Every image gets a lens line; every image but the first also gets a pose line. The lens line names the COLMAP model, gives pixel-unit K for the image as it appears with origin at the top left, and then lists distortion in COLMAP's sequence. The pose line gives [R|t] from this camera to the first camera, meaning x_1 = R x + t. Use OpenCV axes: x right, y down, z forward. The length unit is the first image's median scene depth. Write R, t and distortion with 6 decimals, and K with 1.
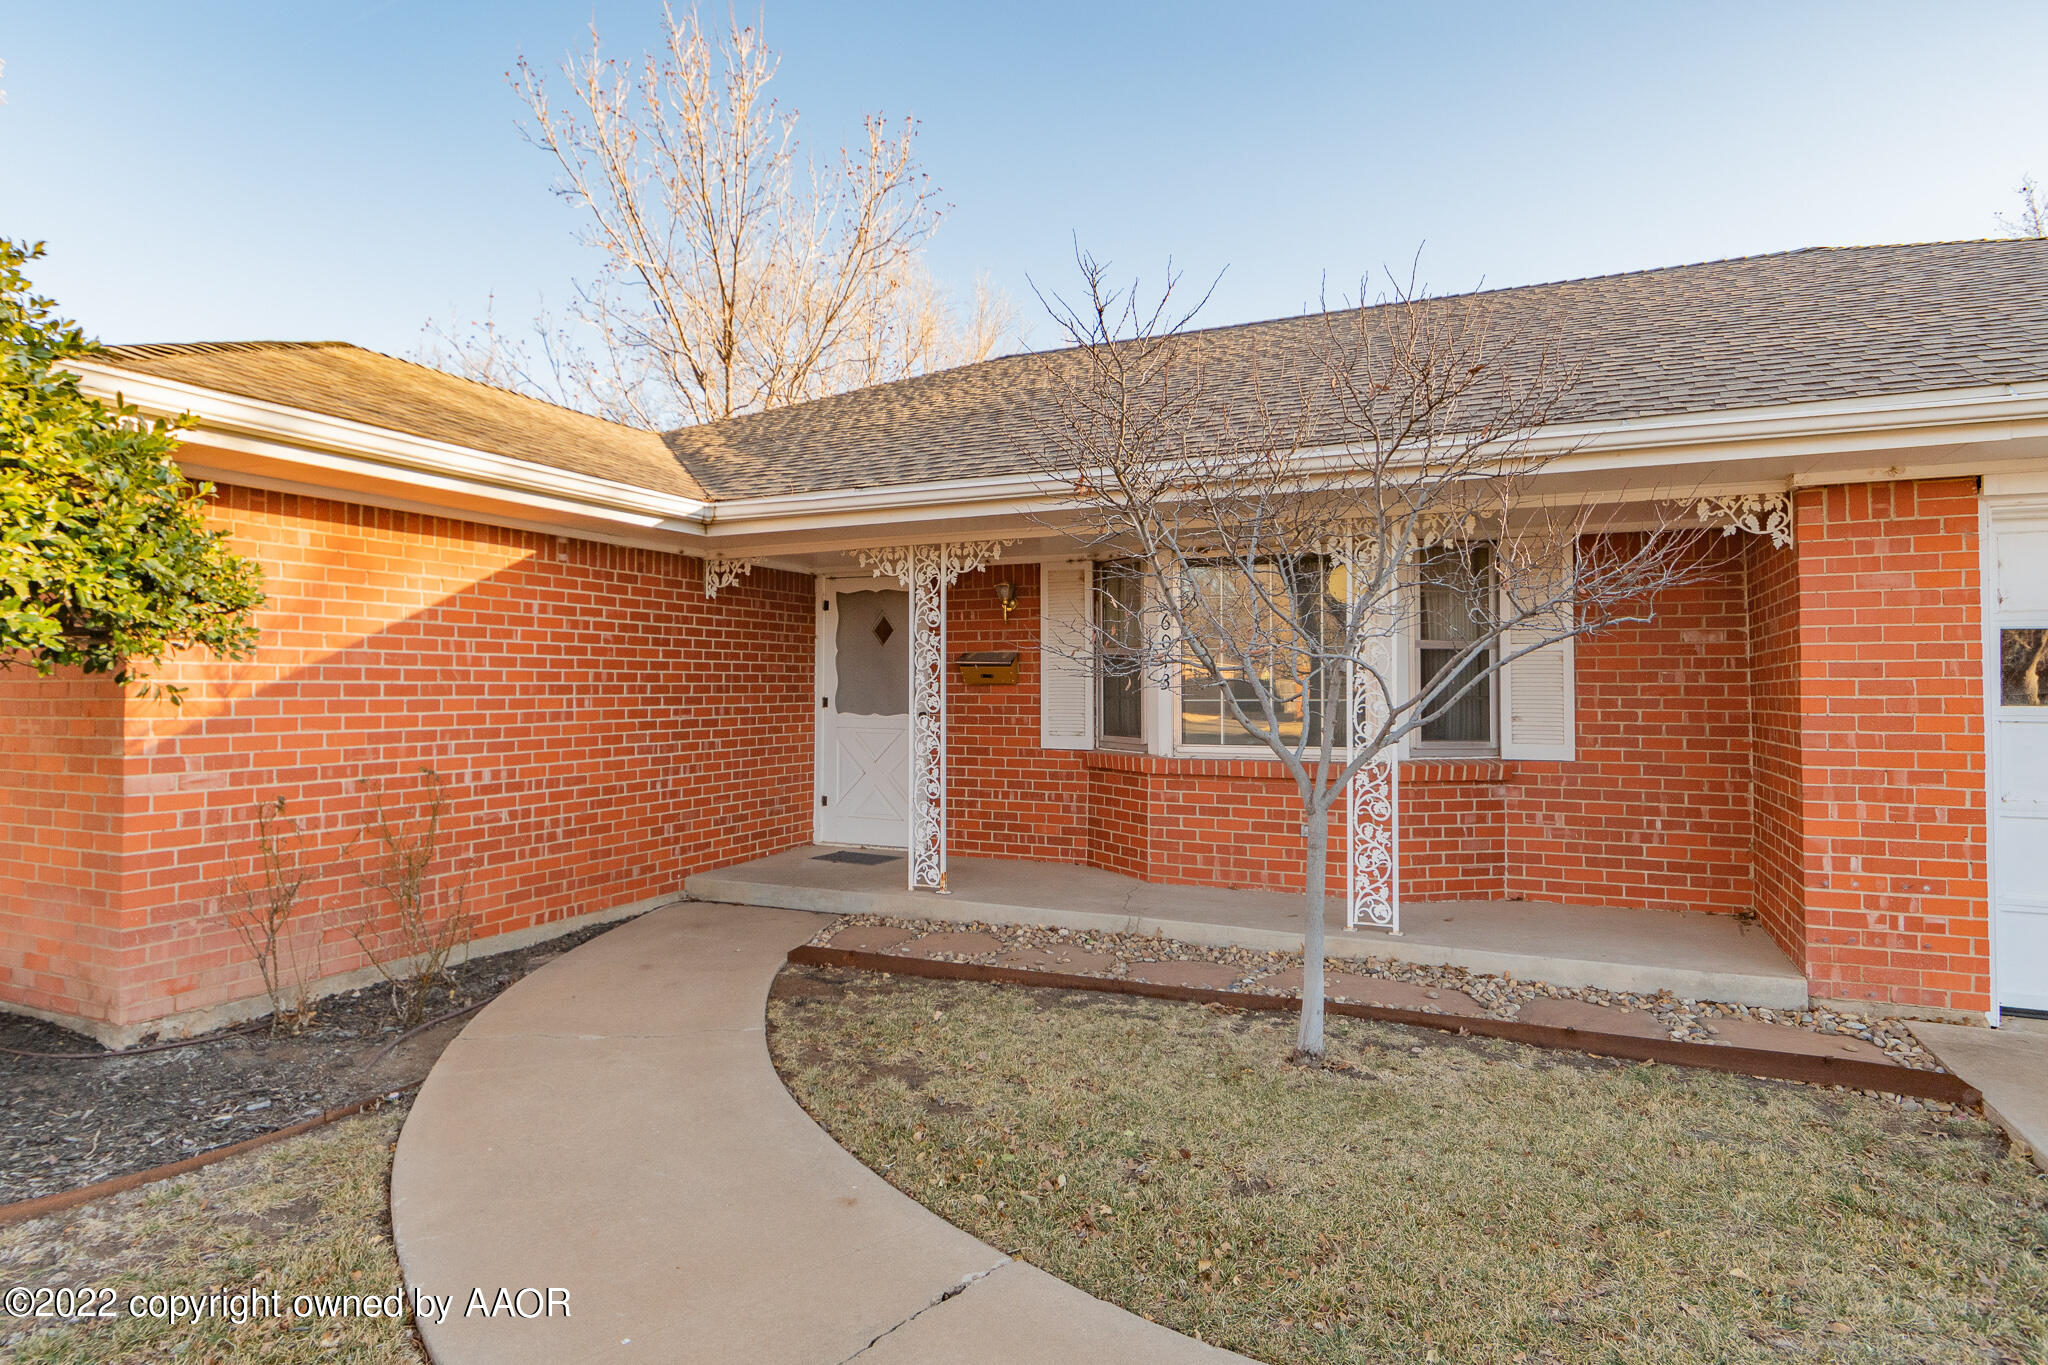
lens RADIAL K [[1113.6, 0, 1025.1], [0, 1113.6, 666.9], [0, 0, 1]] dist [-0.000873, 0.000198]
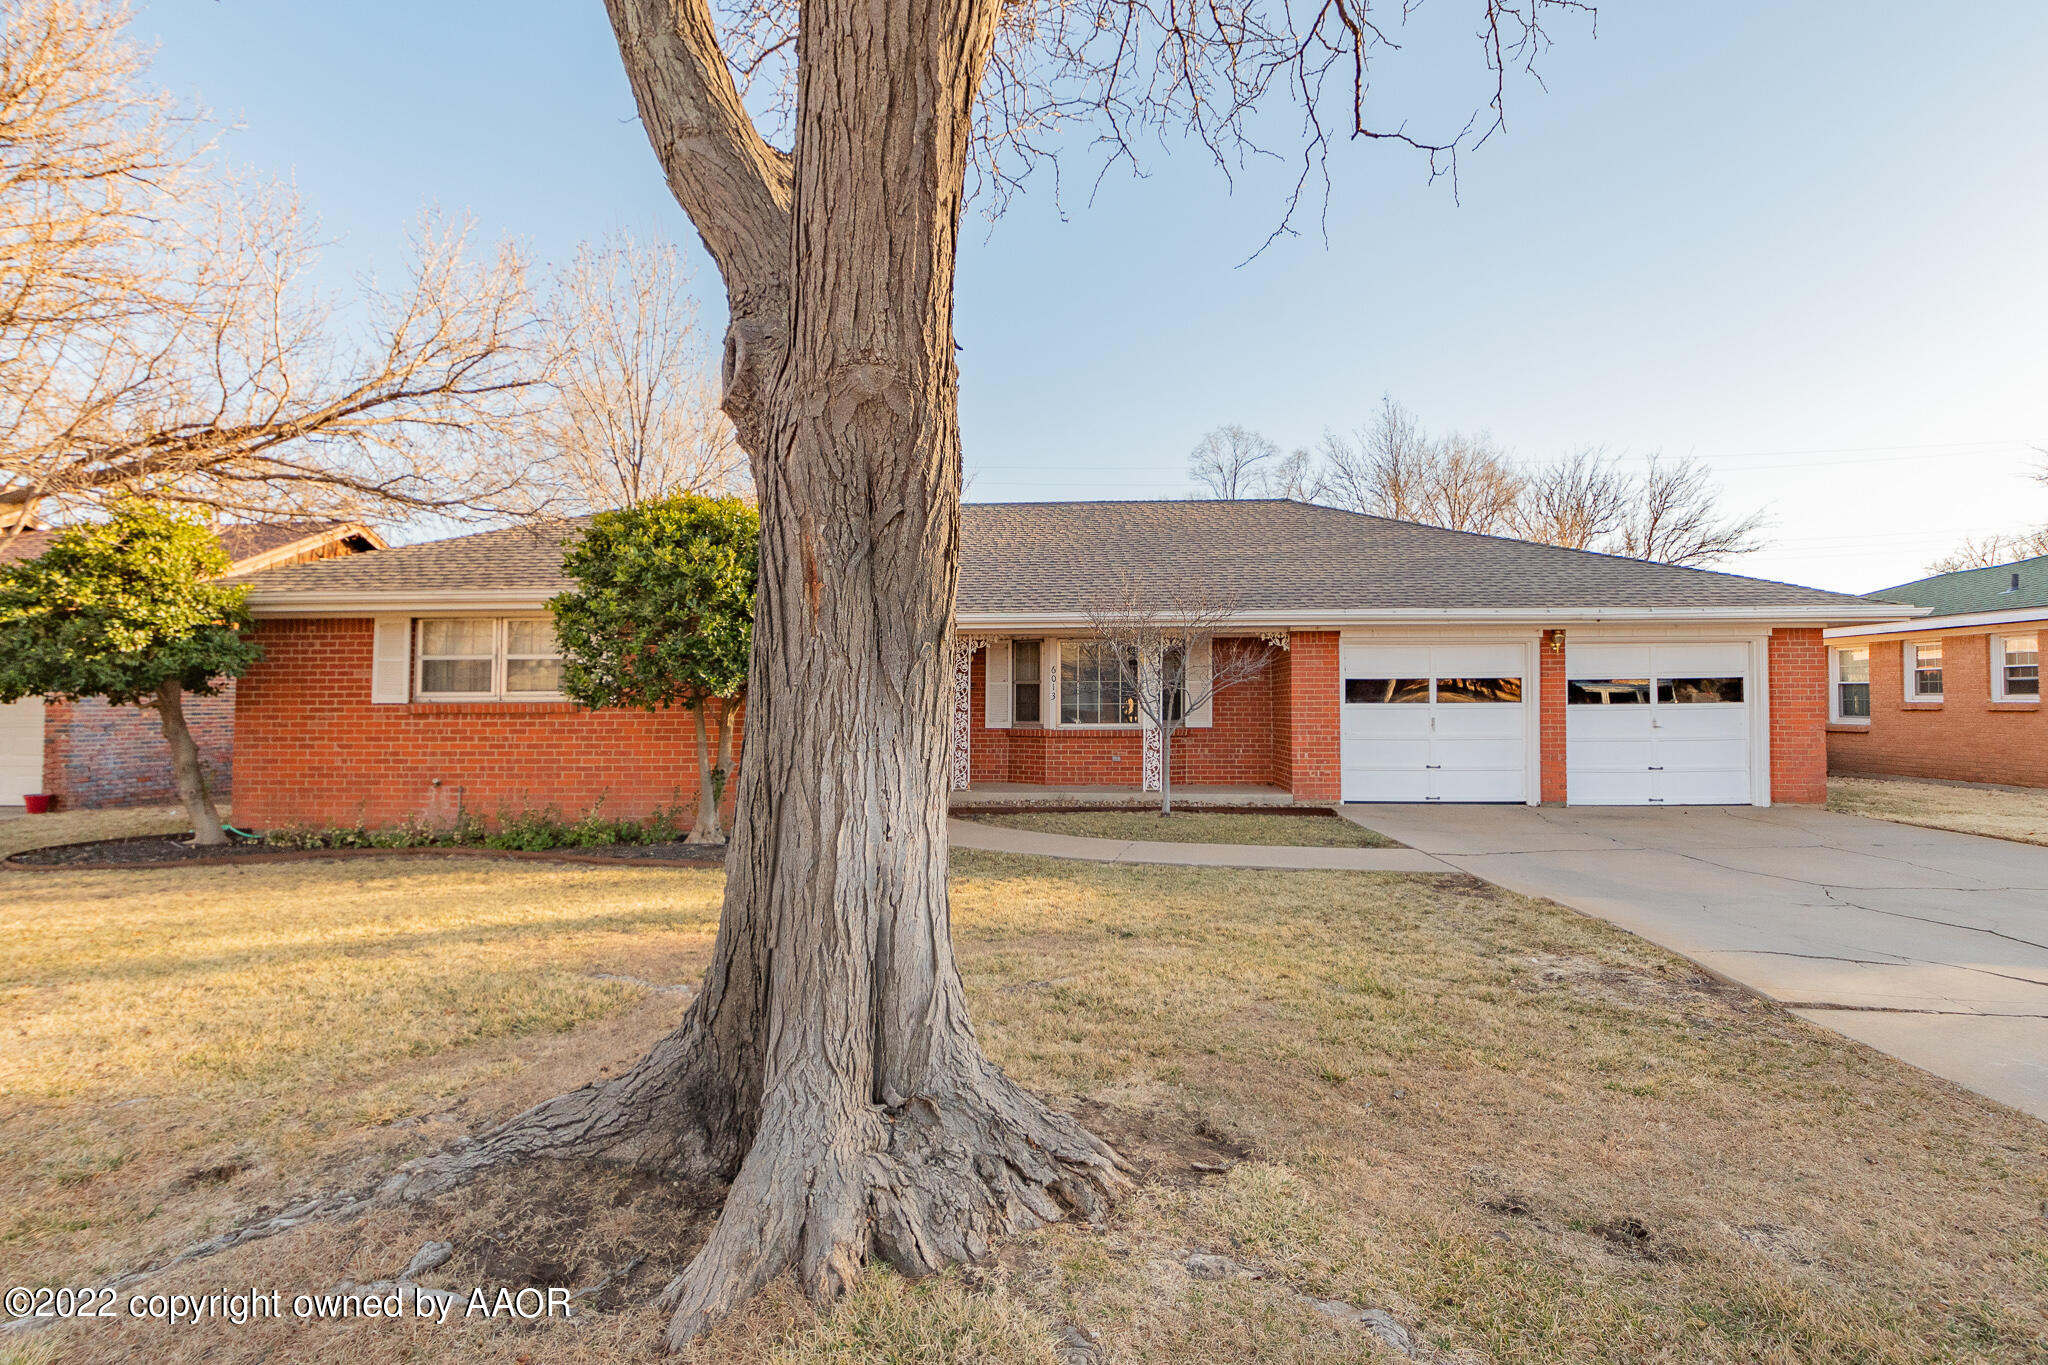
lens RADIAL K [[1002.6, 0, 1018.3], [0, 1002.6, 687.3], [0, 0, 1]] dist [0.002619, -0.000206]
pose [[0.930050, -0.000505, 0.367432, -0.684910], [-0.002639, 0.999964, 0.008053, -0.021540], [-0.367423, -0.008459, 0.930016, -0.866895]]
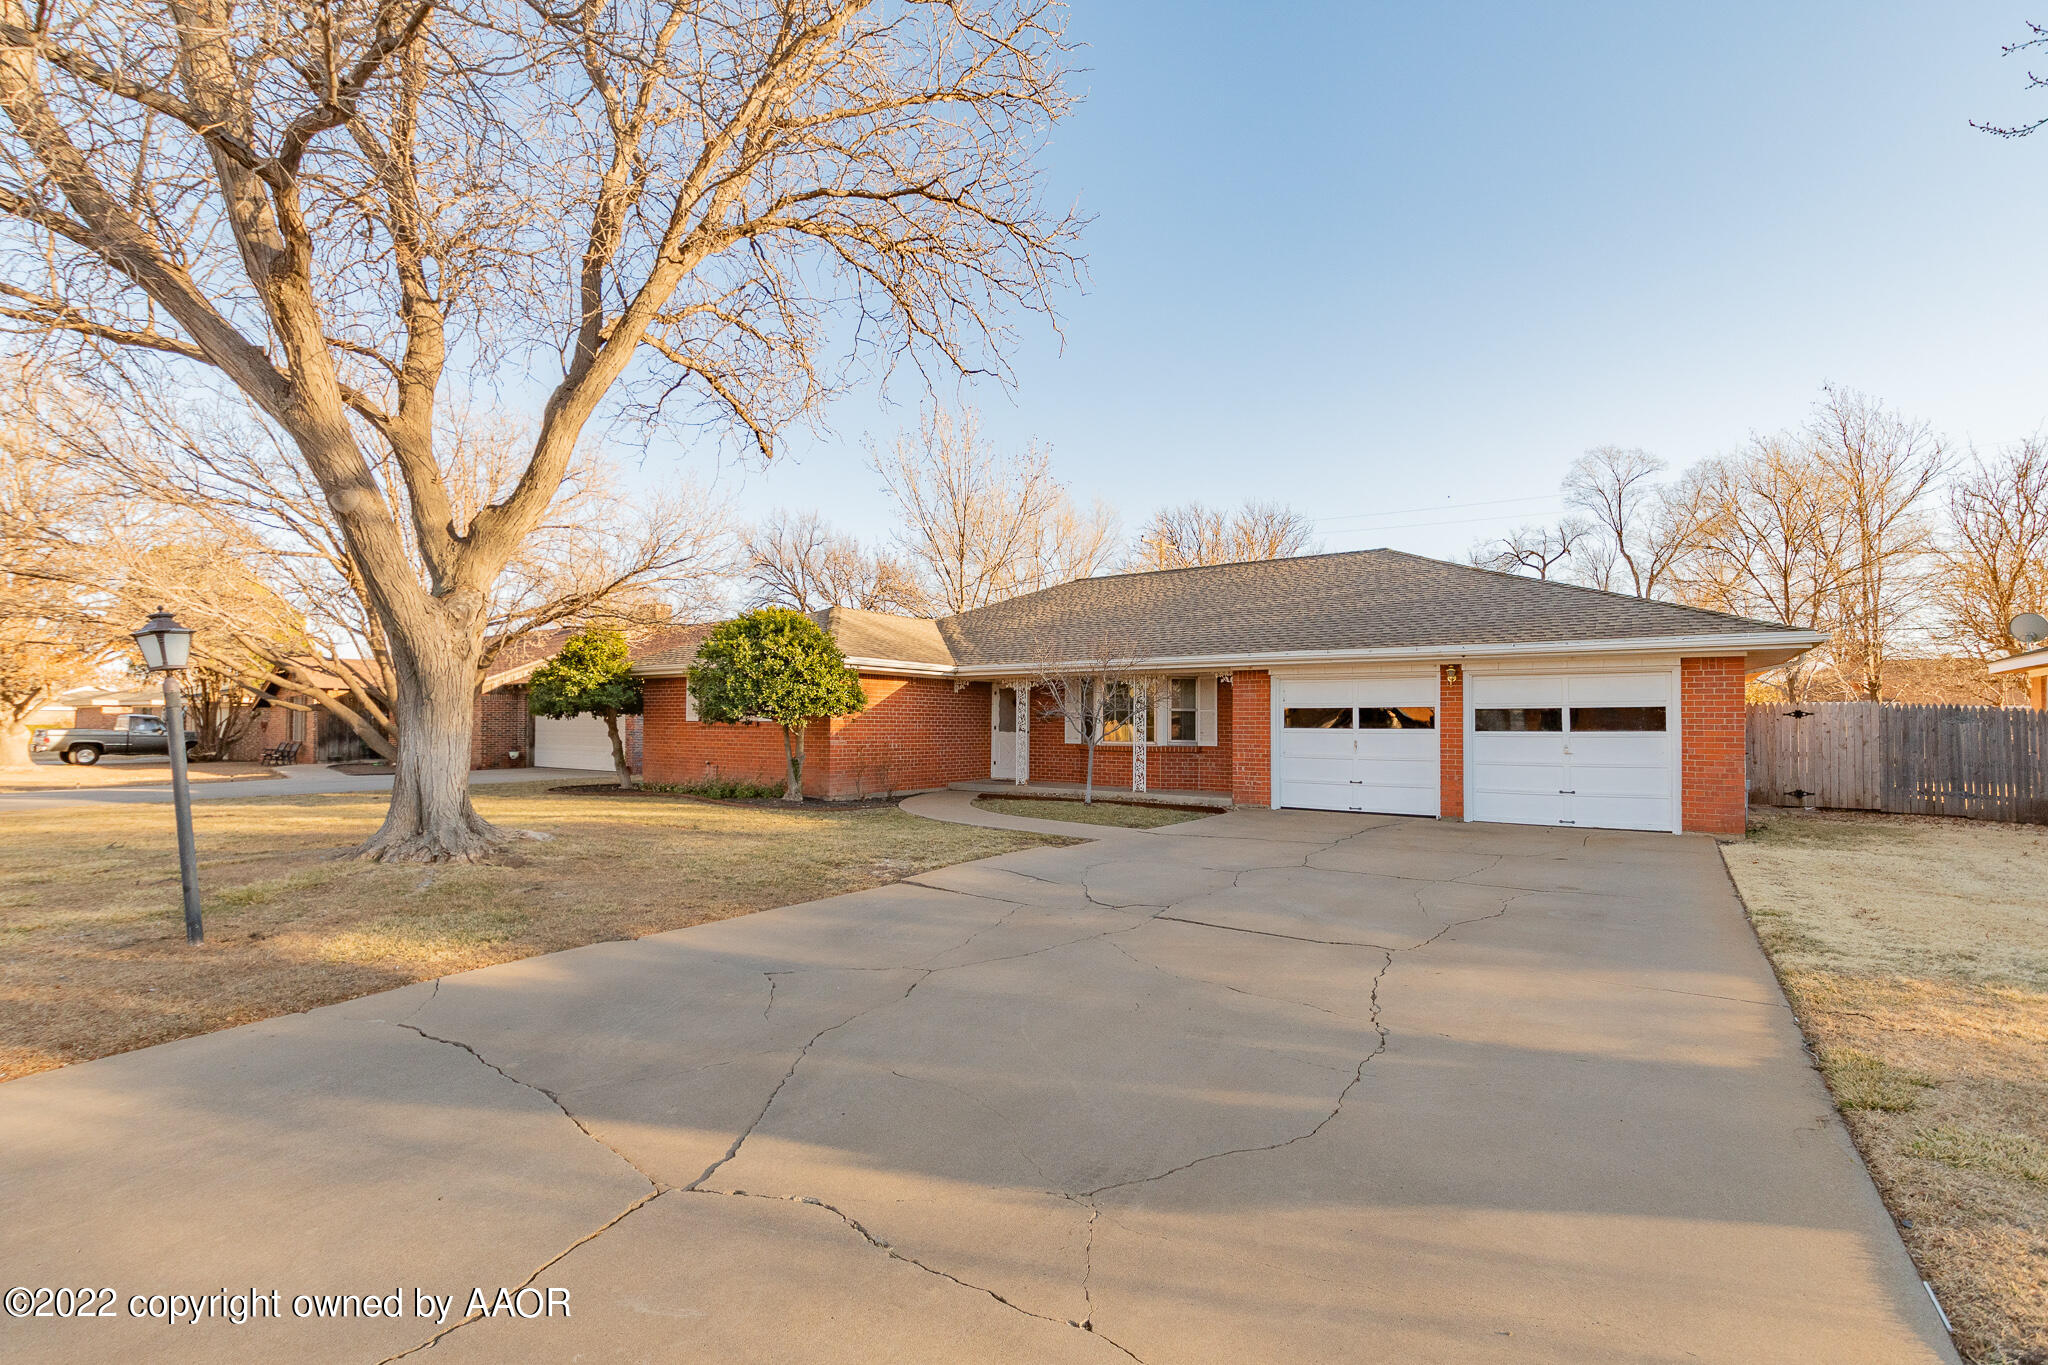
lens RADIAL K [[918.4, 0, 1029.7], [0, 918.4, 687.5], [0, 0, 1]] dist [-0.009944, 0.001723]
pose [[0.983168, -0.001220, -0.182700, 0.405482], [-0.002596, 0.999783, -0.020648, -0.026052], [0.182685, 0.020775, 0.982952, -1.553526]]
